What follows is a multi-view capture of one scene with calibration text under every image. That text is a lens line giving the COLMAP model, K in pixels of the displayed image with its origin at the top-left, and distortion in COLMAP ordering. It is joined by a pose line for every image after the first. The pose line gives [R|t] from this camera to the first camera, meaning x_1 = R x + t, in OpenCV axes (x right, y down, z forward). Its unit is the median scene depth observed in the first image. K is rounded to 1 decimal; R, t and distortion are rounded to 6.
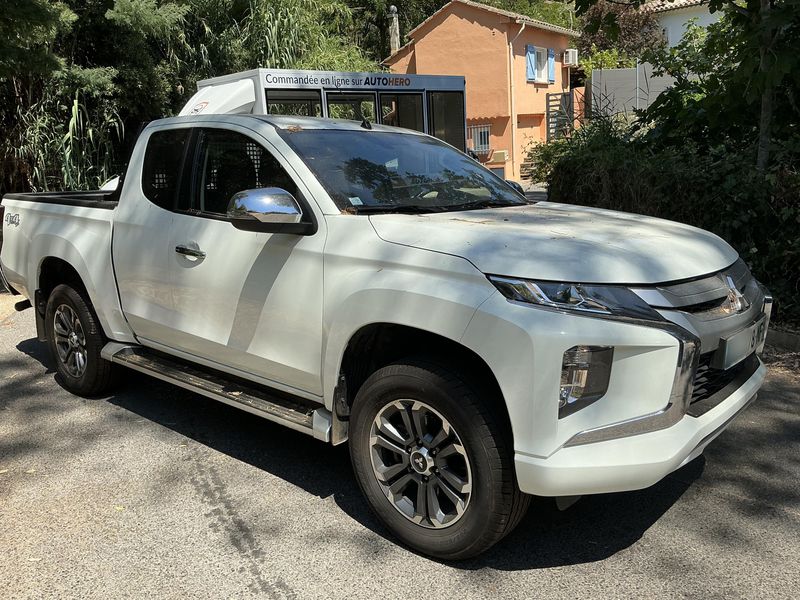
lens RADIAL K [[681.3, 0, 398.4], [0, 681.3, 303.1], [0, 0, 1]] dist [0.072591, -0.135594]
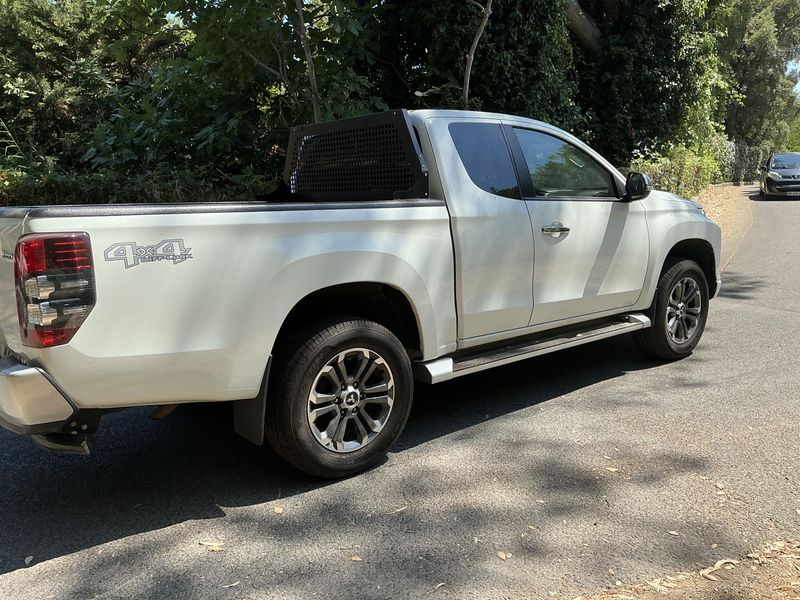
lens RADIAL K [[681.3, 0, 395.4], [0, 681.3, 299.0], [0, 0, 1]] dist [0.072591, -0.135594]
pose [[0.161263, -0.165389, 0.972955, -1.484255], [0.211752, 0.968697, 0.129568, -0.167730], [-0.963927, 0.185130, 0.191237, 1.045381]]
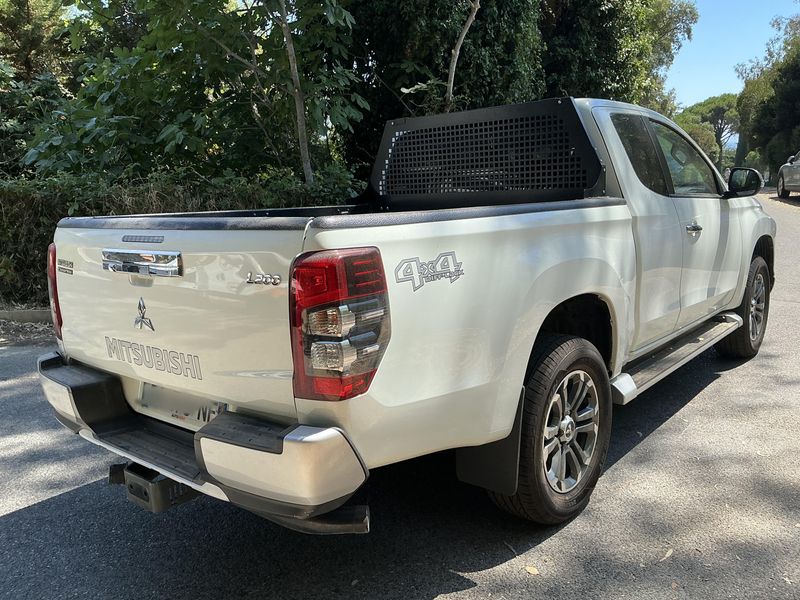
lens RADIAL K [[681.3, 0, 395.0], [0, 681.3, 300.6], [0, 0, 1]] dist [0.072591, -0.135594]
pose [[-0.021658, -0.166586, 0.985789, -1.379664], [0.227745, 0.959274, 0.167109, -0.254183], [-0.973480, 0.228128, 0.017163, 1.451954]]
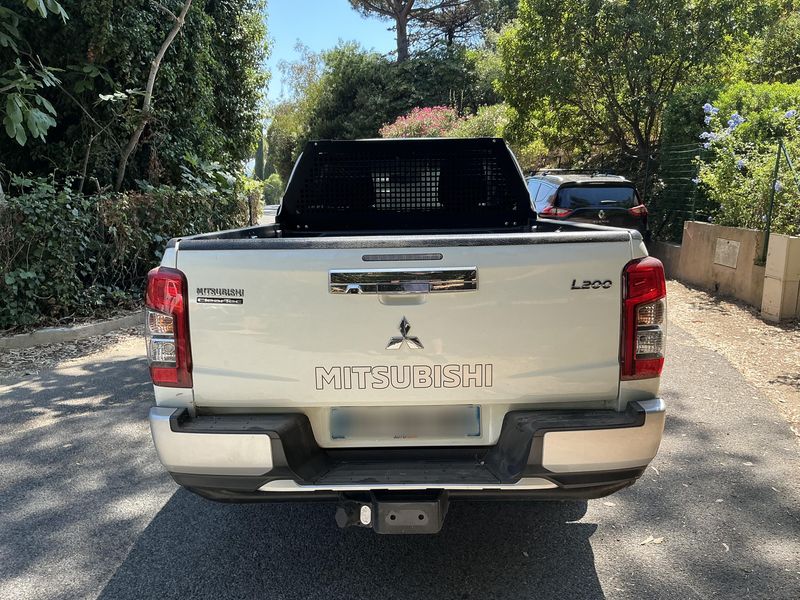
lens RADIAL K [[681.3, 0, 401.4], [0, 681.3, 297.0], [0, 0, 1]] dist [0.072591, -0.135594]
pose [[-0.647882, -0.106624, 0.754241, -1.211577], [0.158371, 0.949664, 0.270289, -0.388114], [-0.745095, 0.294565, -0.598385, 2.055342]]
